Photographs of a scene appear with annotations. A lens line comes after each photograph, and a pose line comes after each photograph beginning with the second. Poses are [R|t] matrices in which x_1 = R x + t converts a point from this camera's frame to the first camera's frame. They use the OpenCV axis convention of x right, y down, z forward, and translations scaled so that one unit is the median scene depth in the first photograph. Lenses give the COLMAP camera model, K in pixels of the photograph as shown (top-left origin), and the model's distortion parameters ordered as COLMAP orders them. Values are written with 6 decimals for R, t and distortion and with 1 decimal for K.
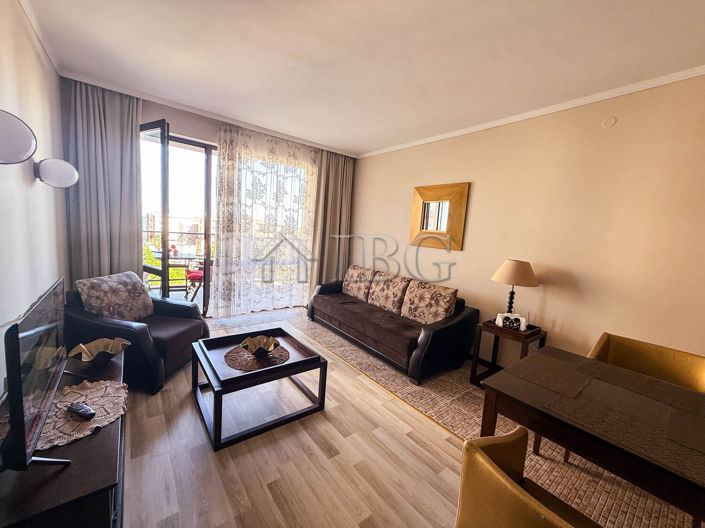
lens RADIAL K [[281.5, 0, 351.4], [0, 281.5, 264.6], [0, 0, 1]] dist [-0.000072, 0.000278]
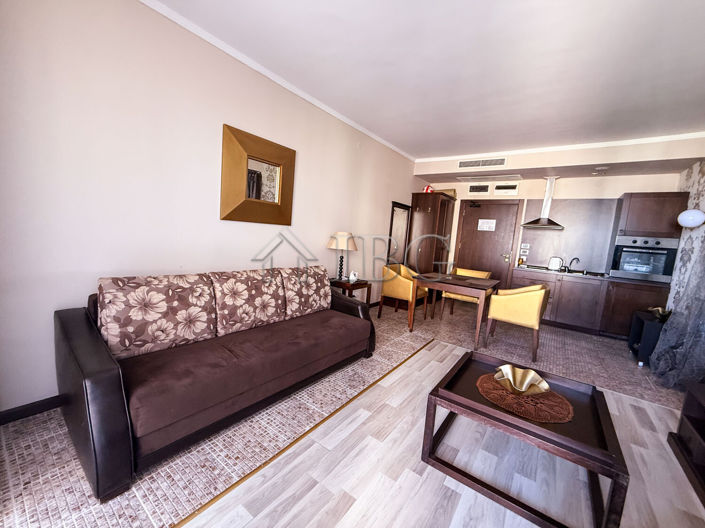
lens RADIAL K [[281.5, 0, 351.4], [0, 281.5, 264.6], [0, 0, 1]] dist [-0.000072, 0.000278]
pose [[-0.261795, -0.202640, 0.943610, -0.557749], [0.016969, 0.976592, 0.214431, -0.119220], [-0.964974, 0.072149, -0.252228, 1.051608]]
